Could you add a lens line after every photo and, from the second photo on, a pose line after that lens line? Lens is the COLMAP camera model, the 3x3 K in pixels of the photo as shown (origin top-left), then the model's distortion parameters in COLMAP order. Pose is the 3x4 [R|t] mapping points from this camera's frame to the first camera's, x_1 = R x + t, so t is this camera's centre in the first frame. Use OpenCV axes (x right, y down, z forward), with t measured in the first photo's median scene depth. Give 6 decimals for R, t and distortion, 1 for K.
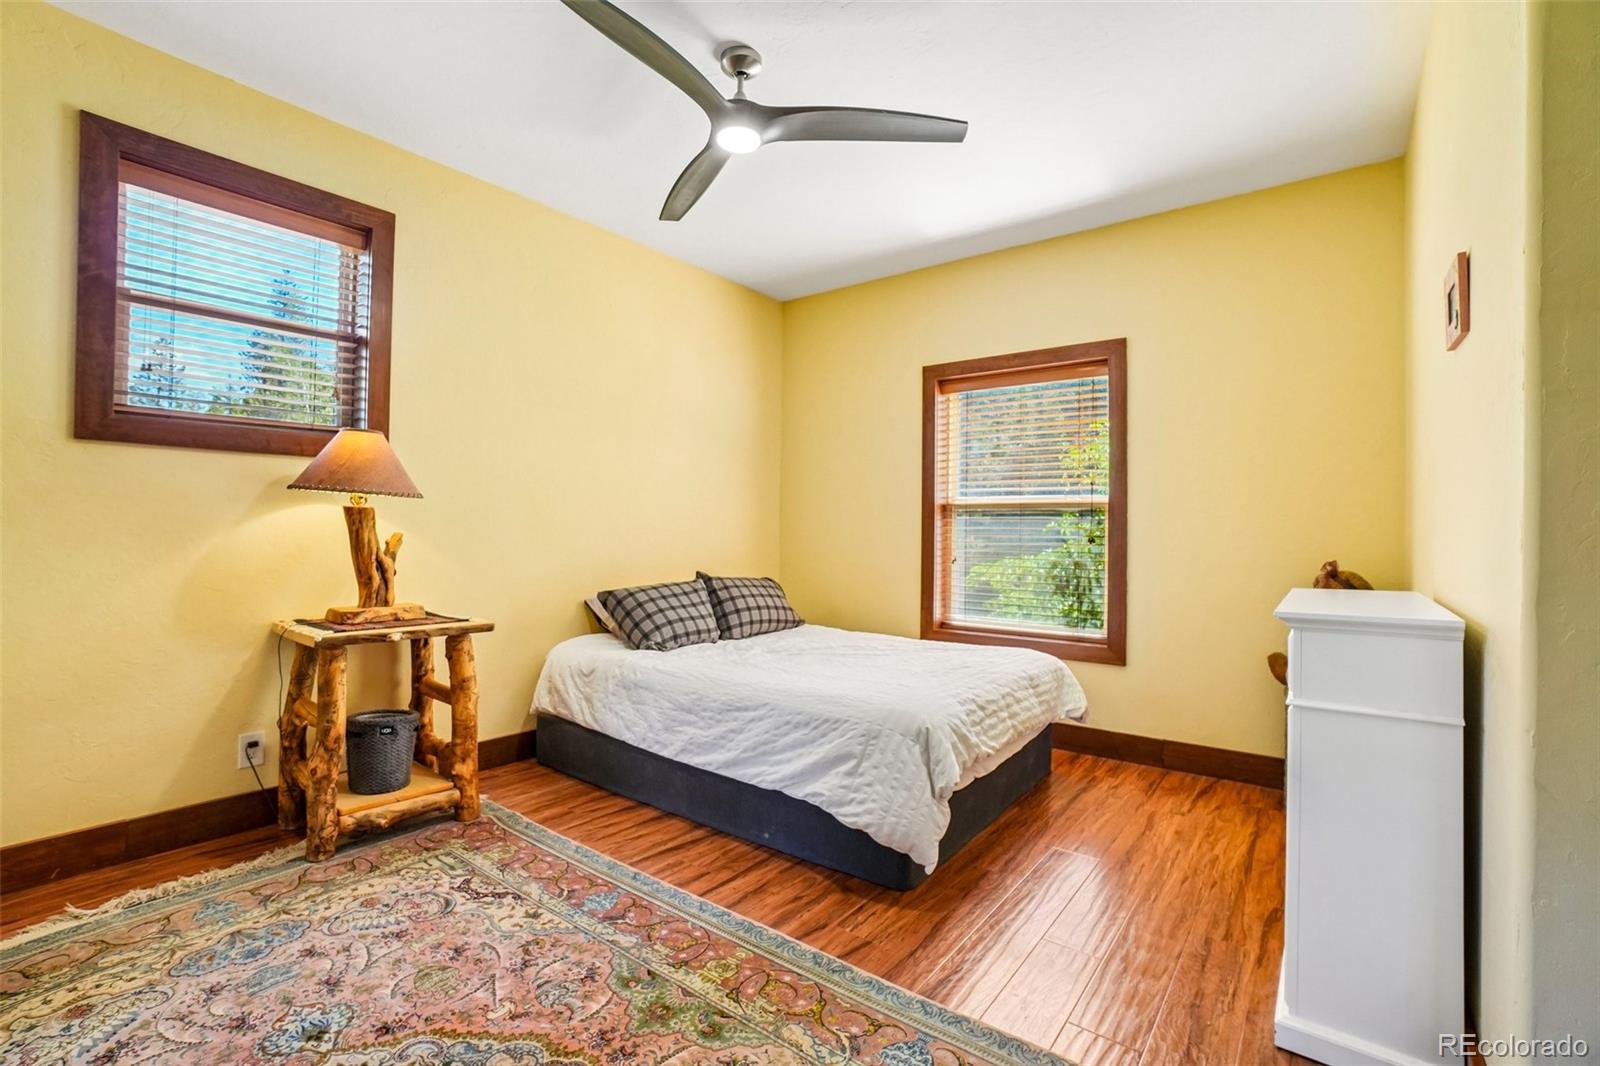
lens RADIAL K [[715.0, 0, 805.1], [0, 715.0, 532.3], [0, 0, 1]] dist [-0.070864, 0.021030]
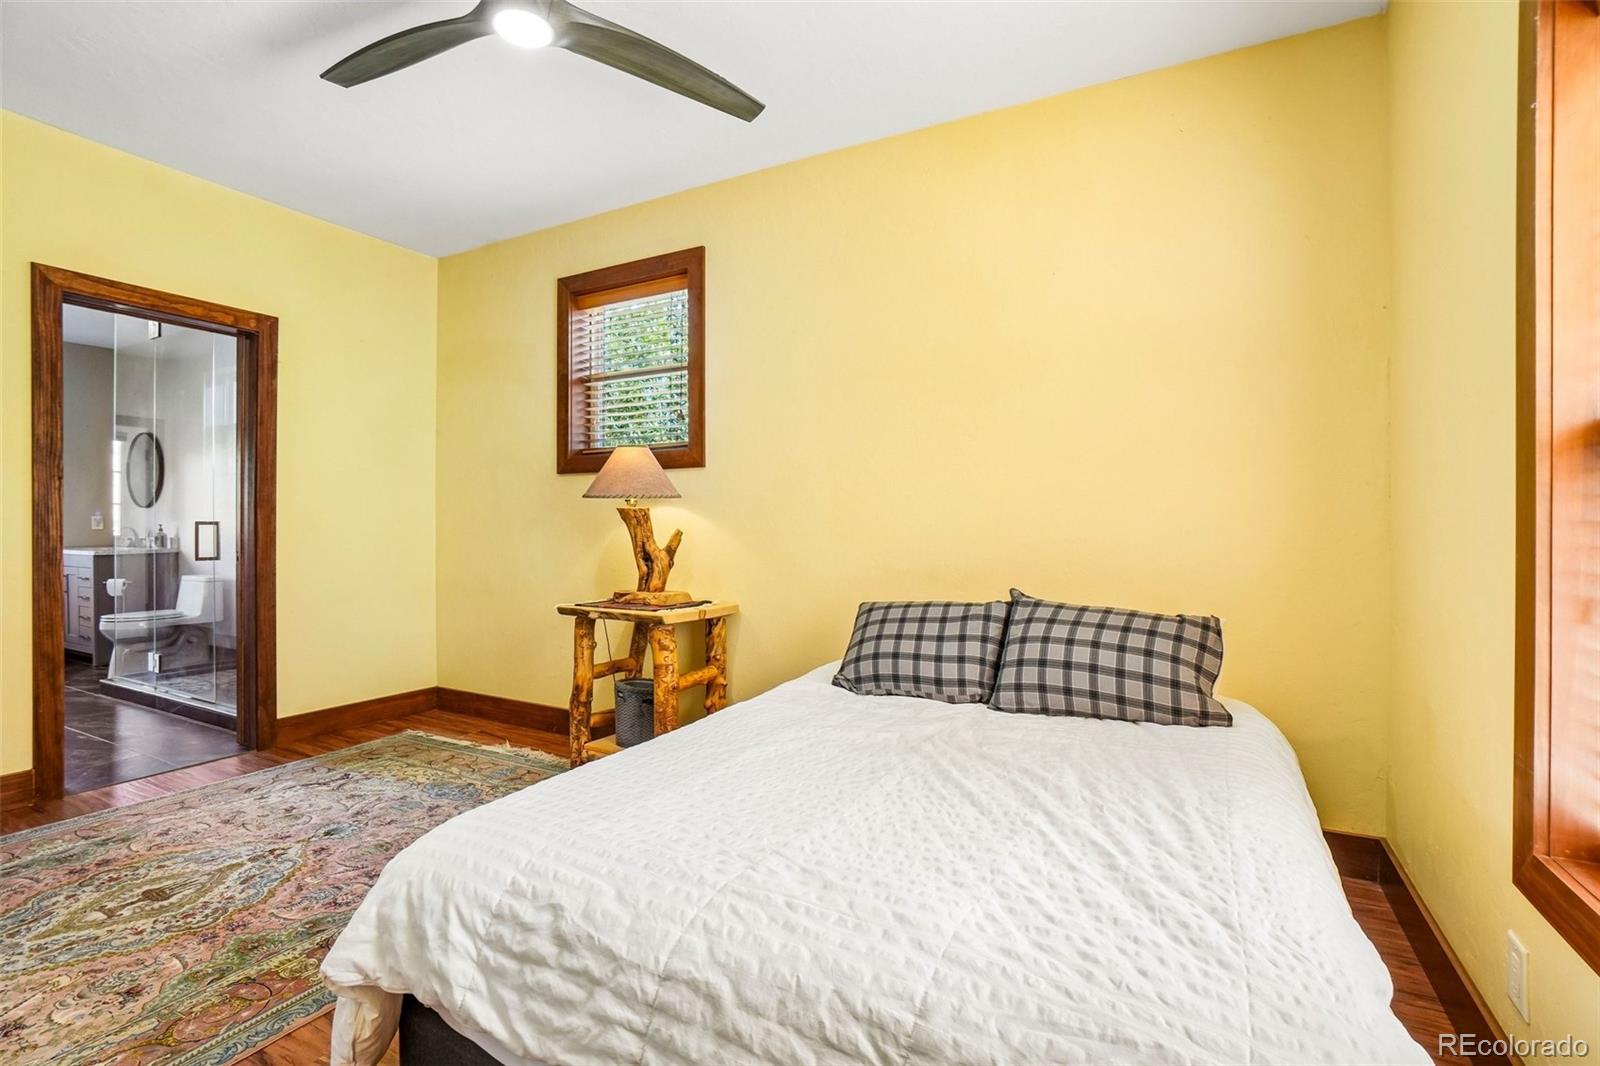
lens RADIAL K [[757.1, 0, 800.0], [0, 757.1, 533.0], [0, 0, 1]] dist [-0.059091, 0.024737]
pose [[0.148389, -0.001604, -0.988928, 0.743969], [0.001188, 0.999998, -0.001444, 0.009853], [0.988928, -0.000960, 0.148391, 1.138980]]
